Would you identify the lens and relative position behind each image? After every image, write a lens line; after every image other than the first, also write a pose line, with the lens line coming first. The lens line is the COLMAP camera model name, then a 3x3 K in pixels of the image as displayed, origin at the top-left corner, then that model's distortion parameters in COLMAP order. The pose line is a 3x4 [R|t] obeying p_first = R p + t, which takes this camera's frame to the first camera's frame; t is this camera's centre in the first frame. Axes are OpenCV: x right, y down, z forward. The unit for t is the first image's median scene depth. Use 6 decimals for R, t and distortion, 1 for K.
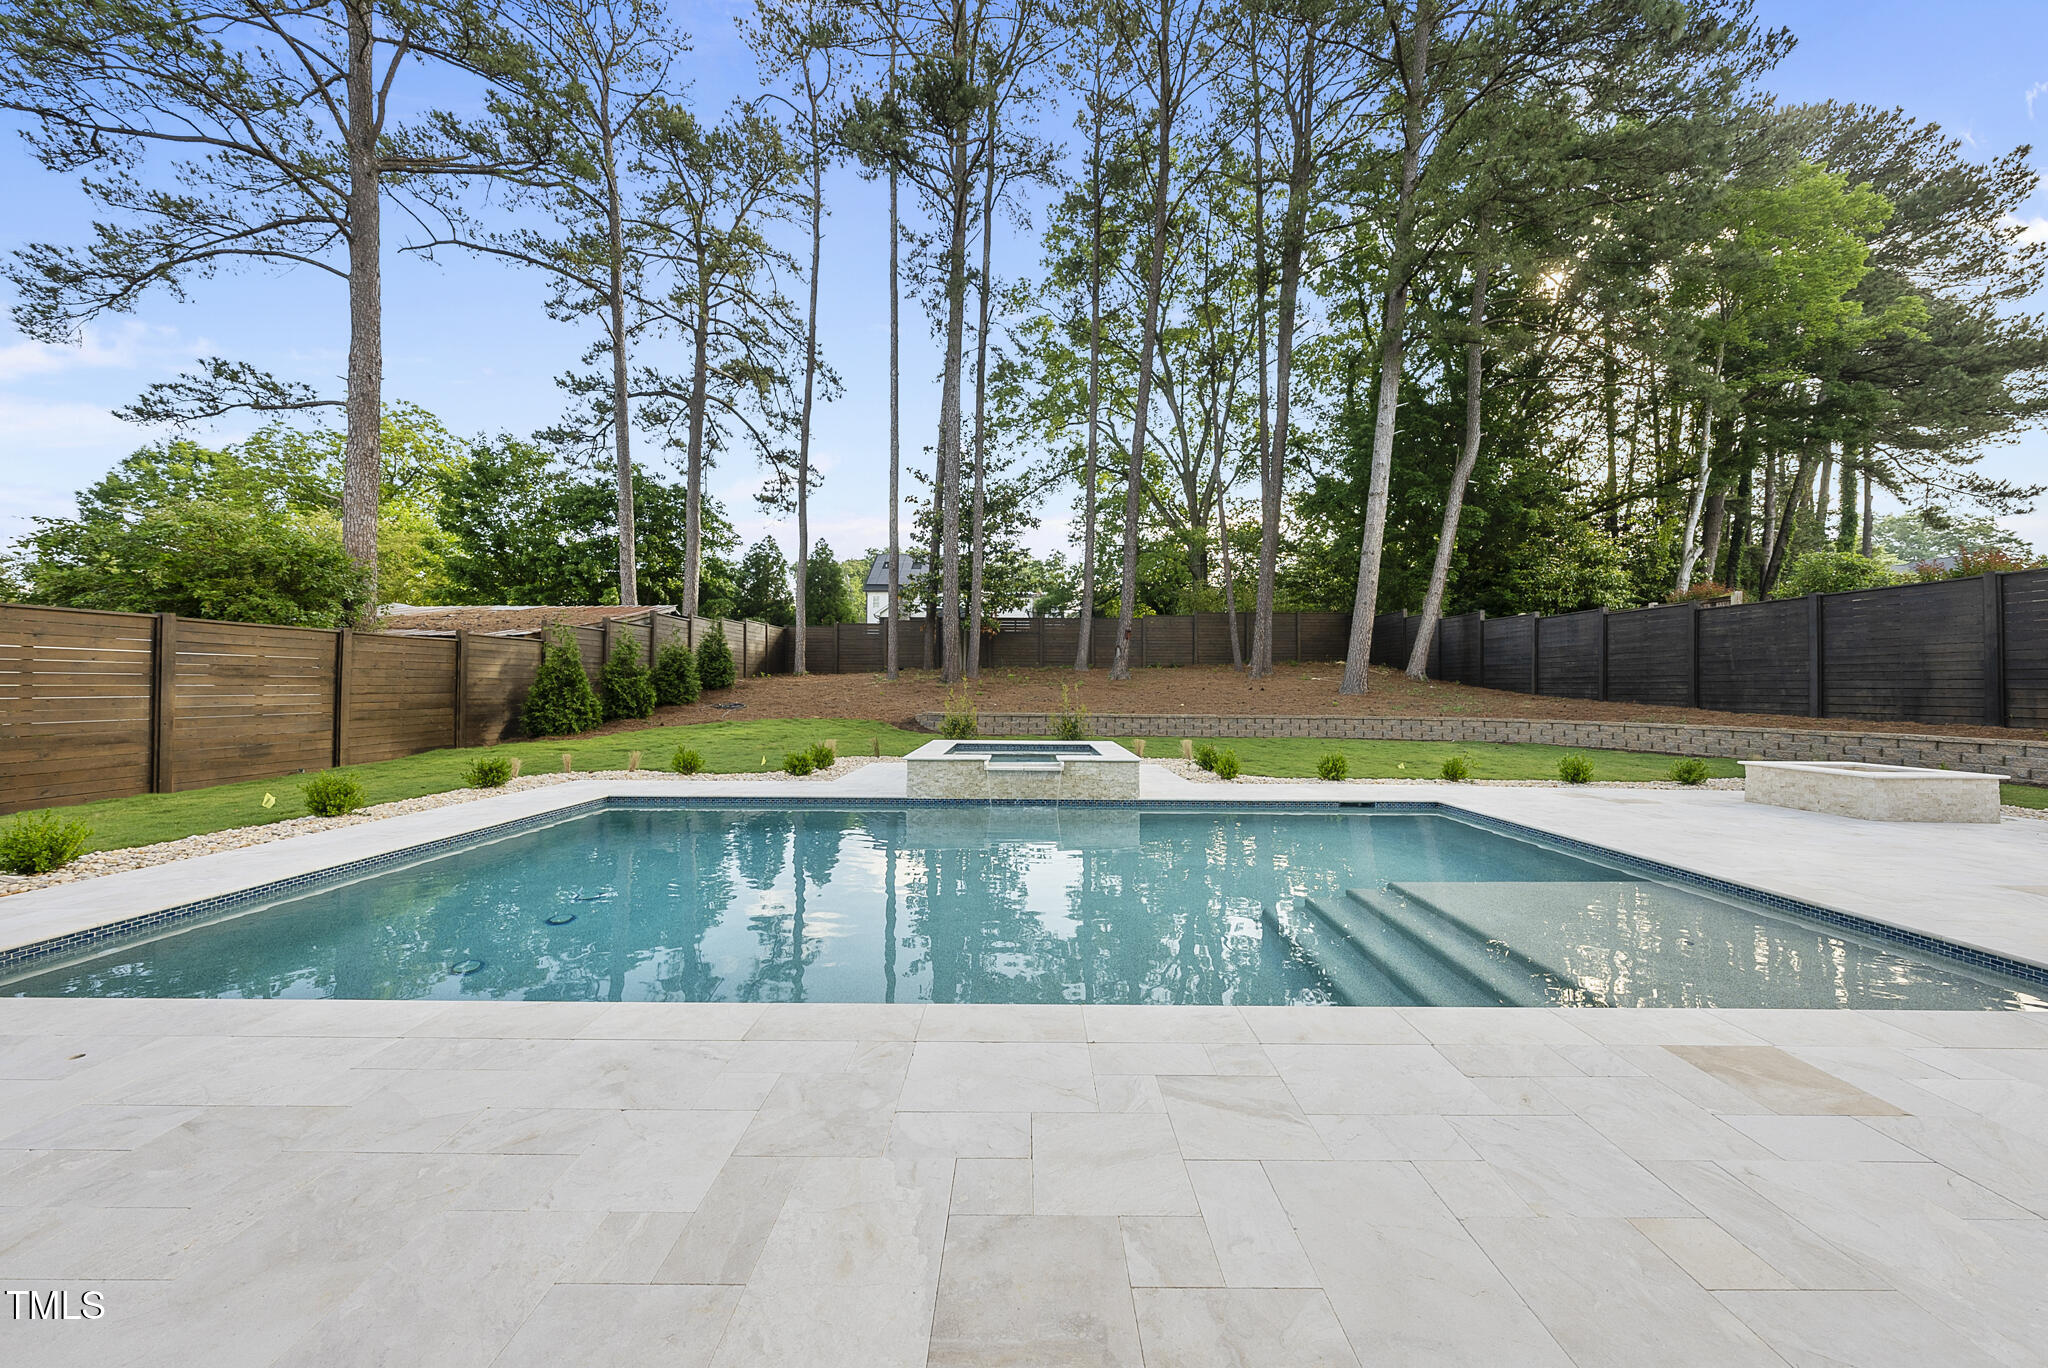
lens RADIAL K [[693.9, 0, 1032.0], [0, 693.9, 688.6], [0, 0, 1]] dist [-0.001431, -0.000117]
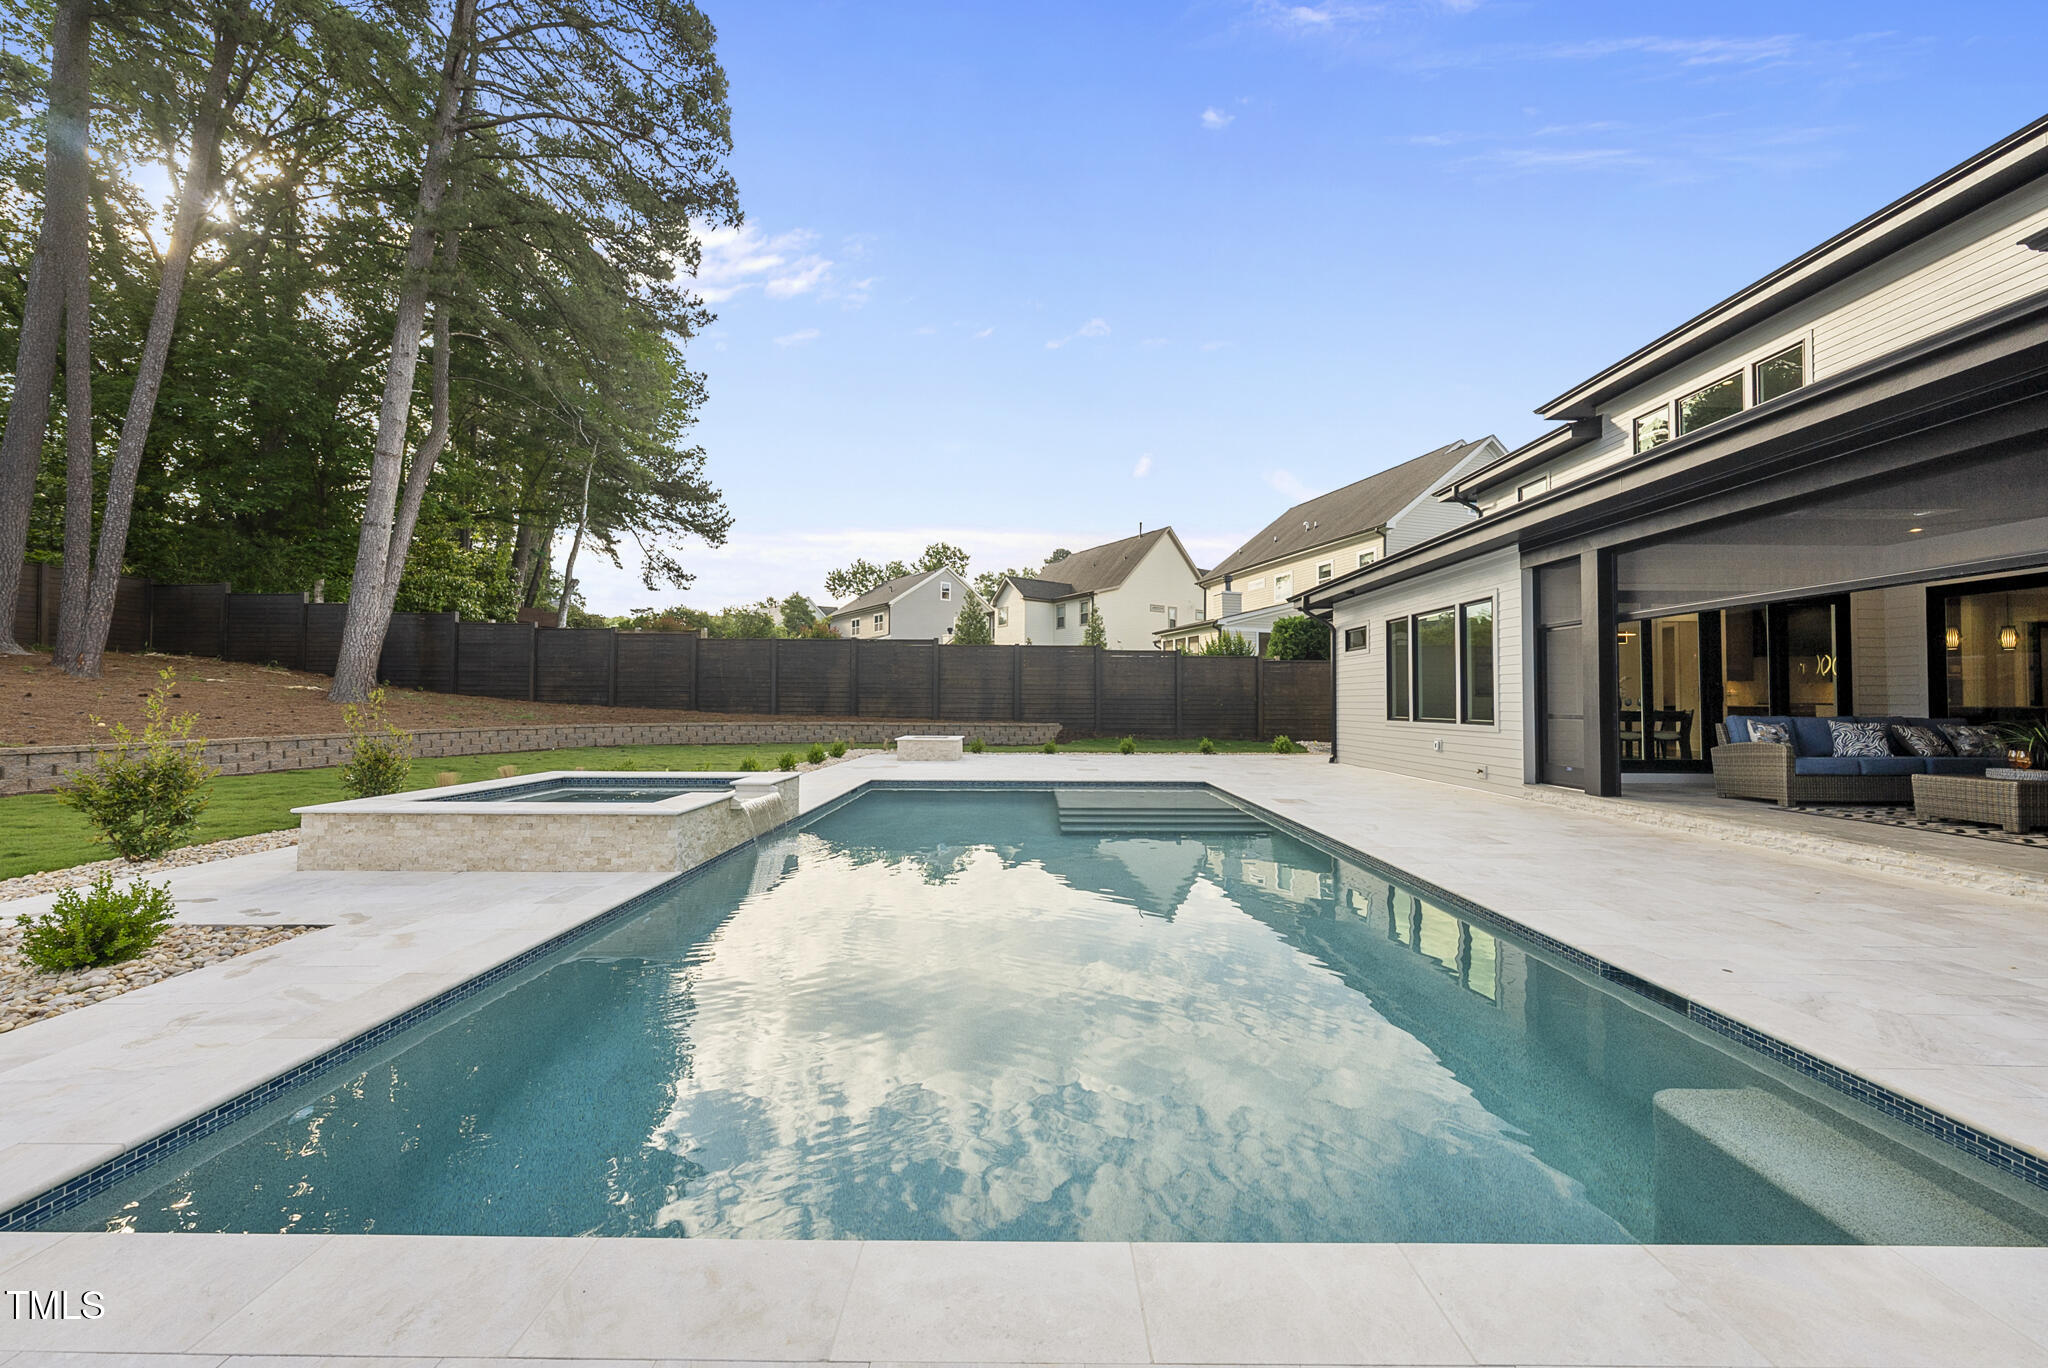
lens RADIAL K [[693.9, 0, 1032.0], [0, 693.9, 688.6], [0, 0, 1]] dist [-0.001431, -0.000117]
pose [[0.013942, 0.012698, 0.999822, -0.384249], [-0.003286, 0.999915, -0.012653, -0.000691], [-0.999897, -0.003109, 0.013983, 0.303997]]
